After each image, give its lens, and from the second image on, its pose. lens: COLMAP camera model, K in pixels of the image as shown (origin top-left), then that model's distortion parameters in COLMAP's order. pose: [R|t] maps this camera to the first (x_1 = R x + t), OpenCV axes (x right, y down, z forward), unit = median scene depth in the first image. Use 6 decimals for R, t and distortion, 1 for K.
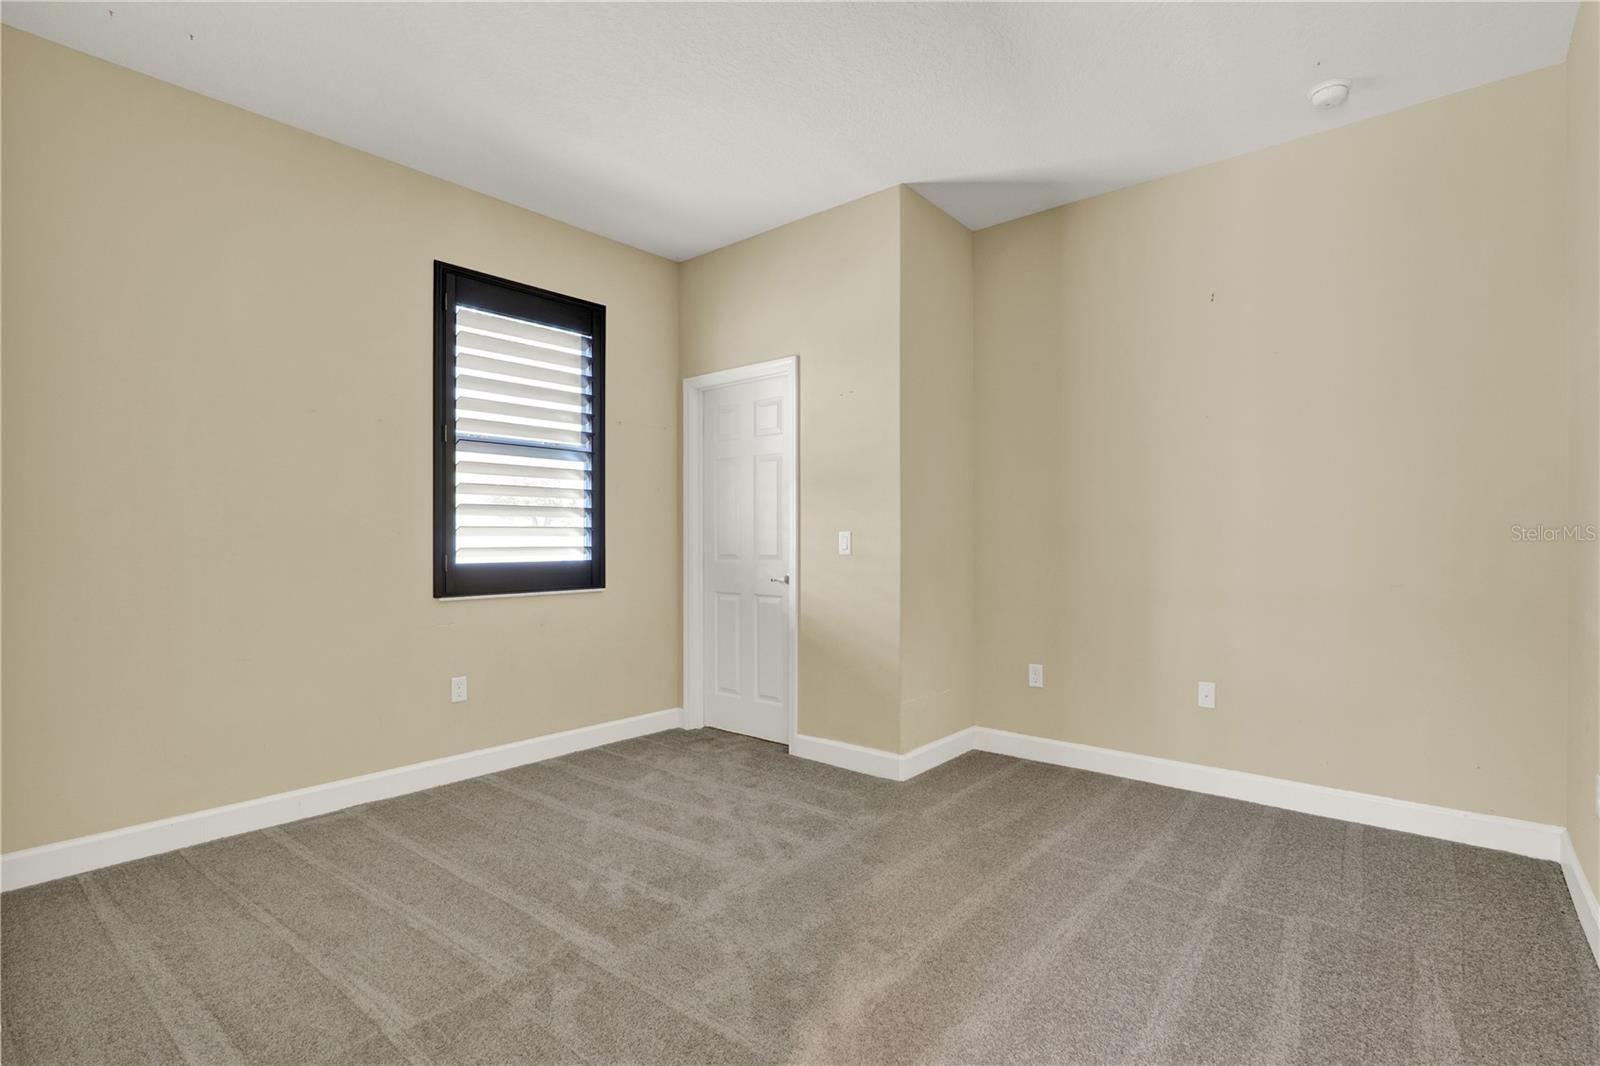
lens RADIAL K [[767.1, 0, 795.0], [0, 767.1, 534.0], [0, 0, 1]] dist [-0.014313, 0.001941]
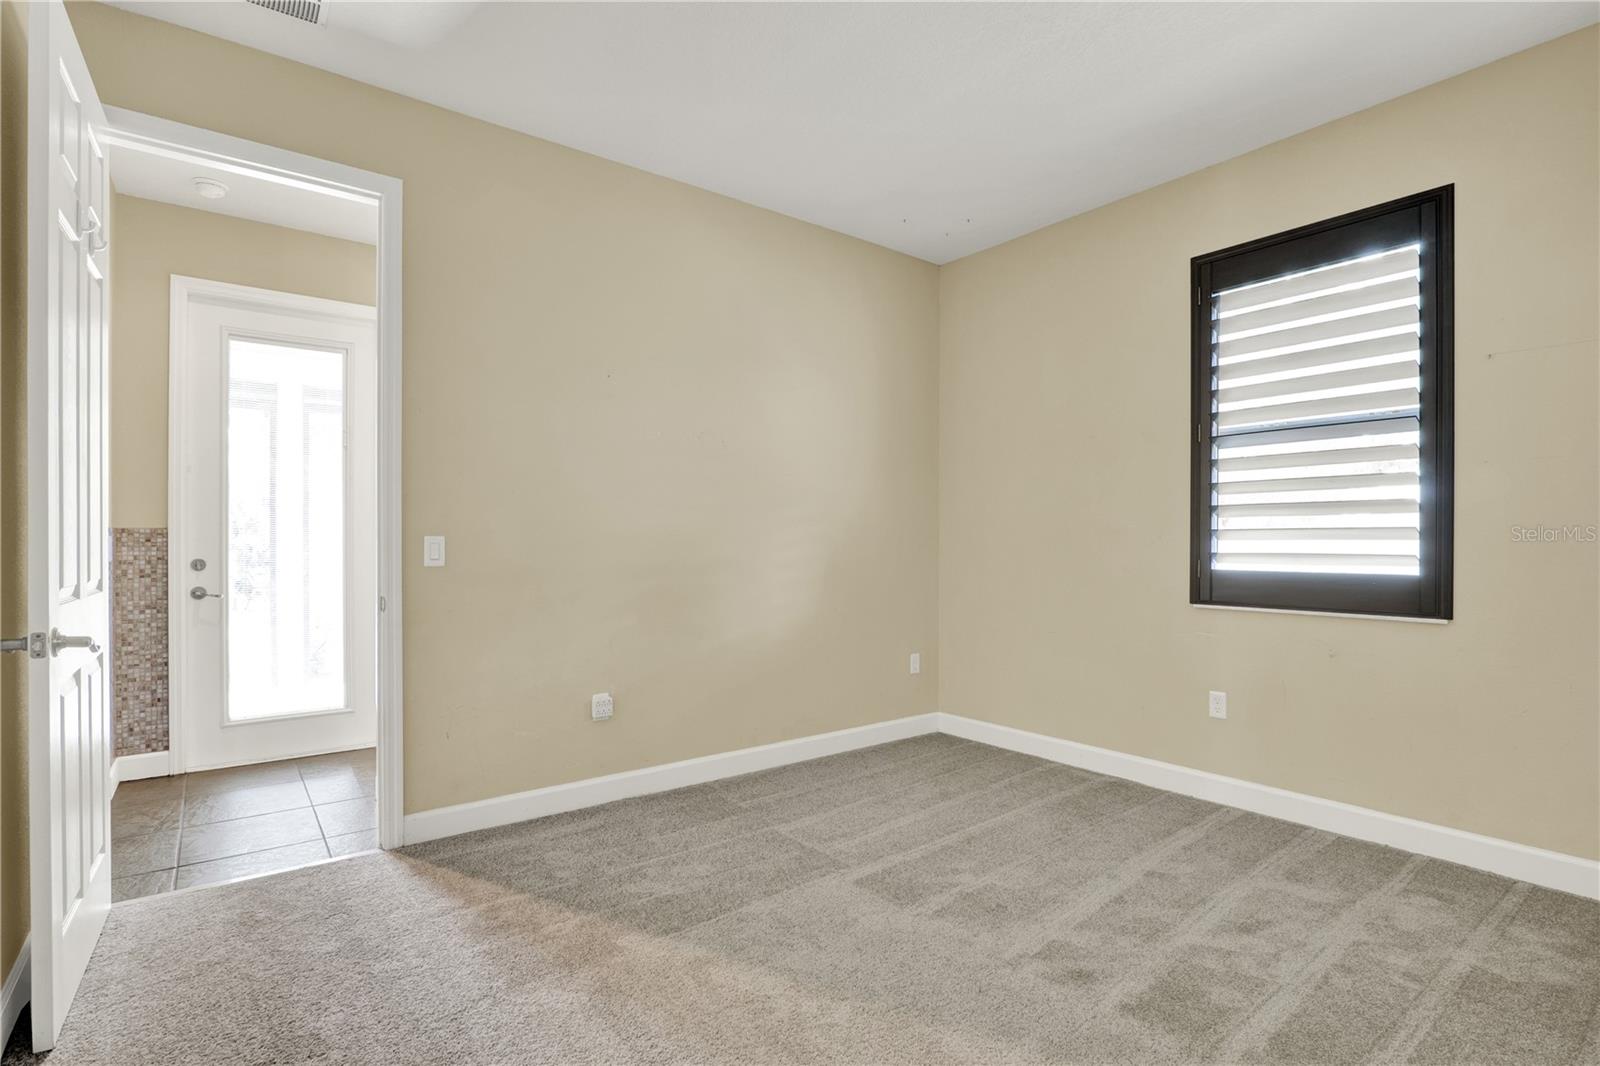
lens RADIAL K [[767.1, 0, 806.8], [0, 767.1, 537.9], [0, 0, 1]] dist [-0.014313, 0.001941]
pose [[-0.194954, -0.005057, -0.980799, 0.574794], [0.002024, 0.999983, -0.005558, 0.004273], [0.980810, -0.003069, -0.194941, 0.697198]]
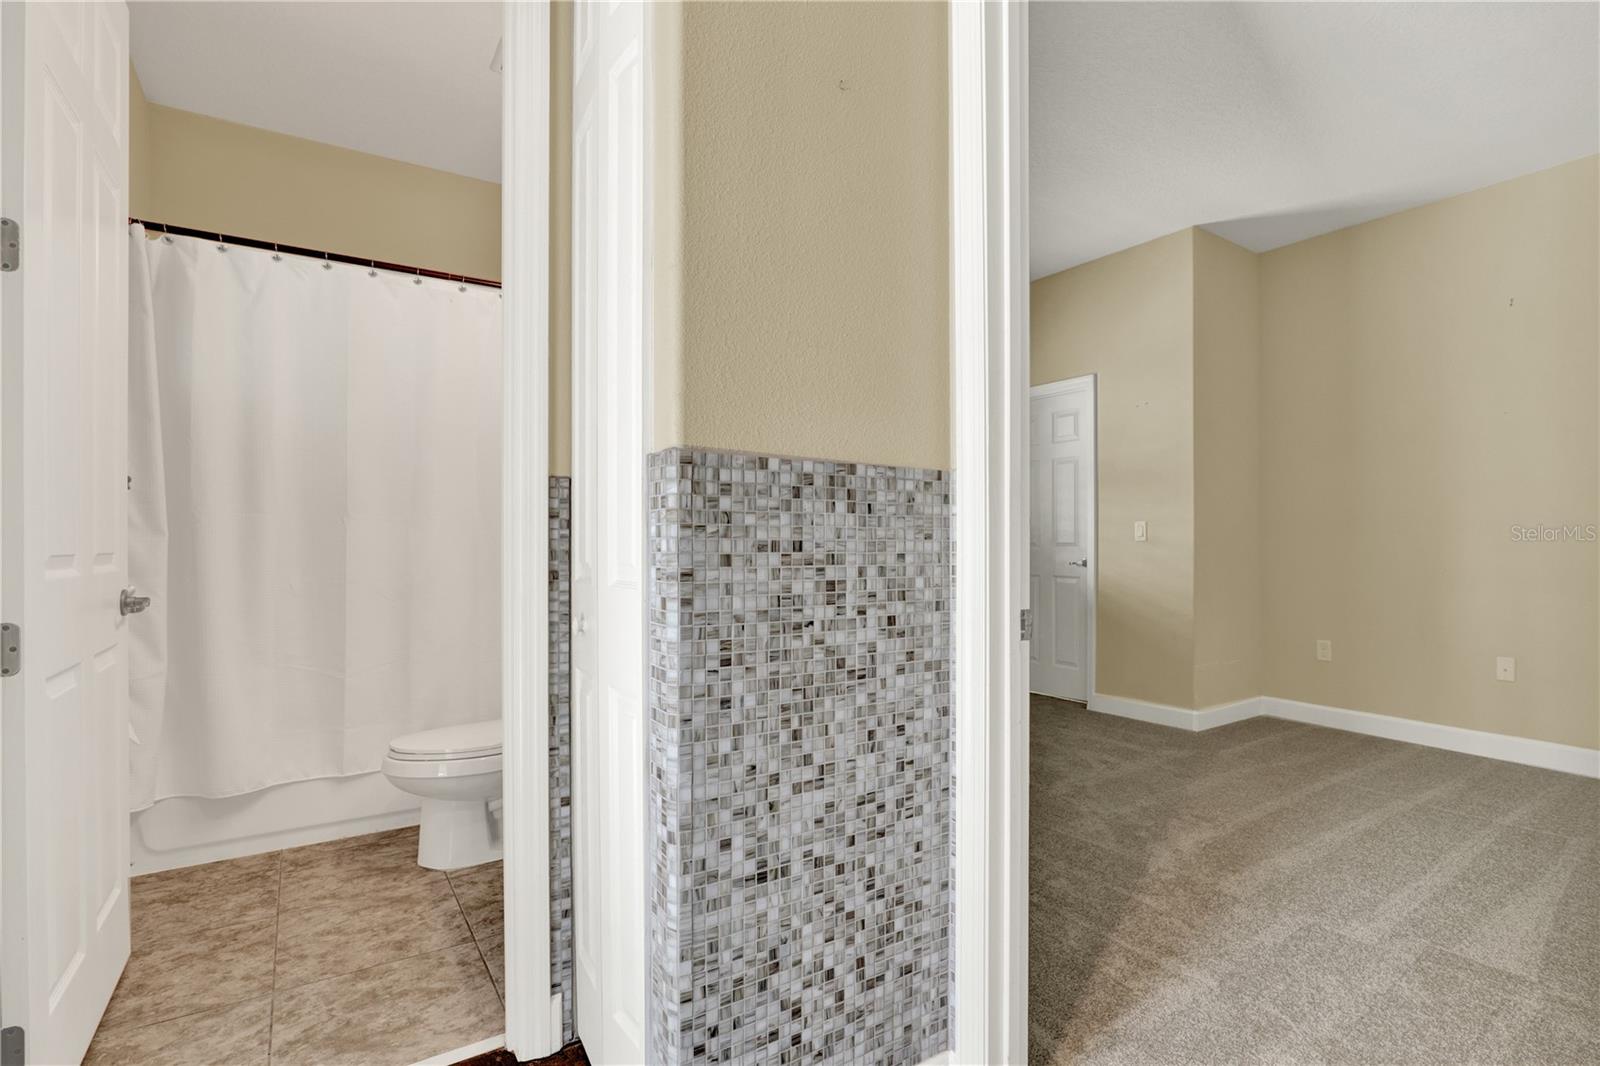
lens RADIAL K [[767.1, 0, 805.8], [0, 767.1, 535.4], [0, 0, 1]] dist [-0.014313, 0.001941]
pose [[0.960547, -0.003059, -0.278102, -0.109835], [0.003295, 0.999995, 0.000381, 0.017415], [0.278099, -0.001282, 0.960552, -0.298525]]
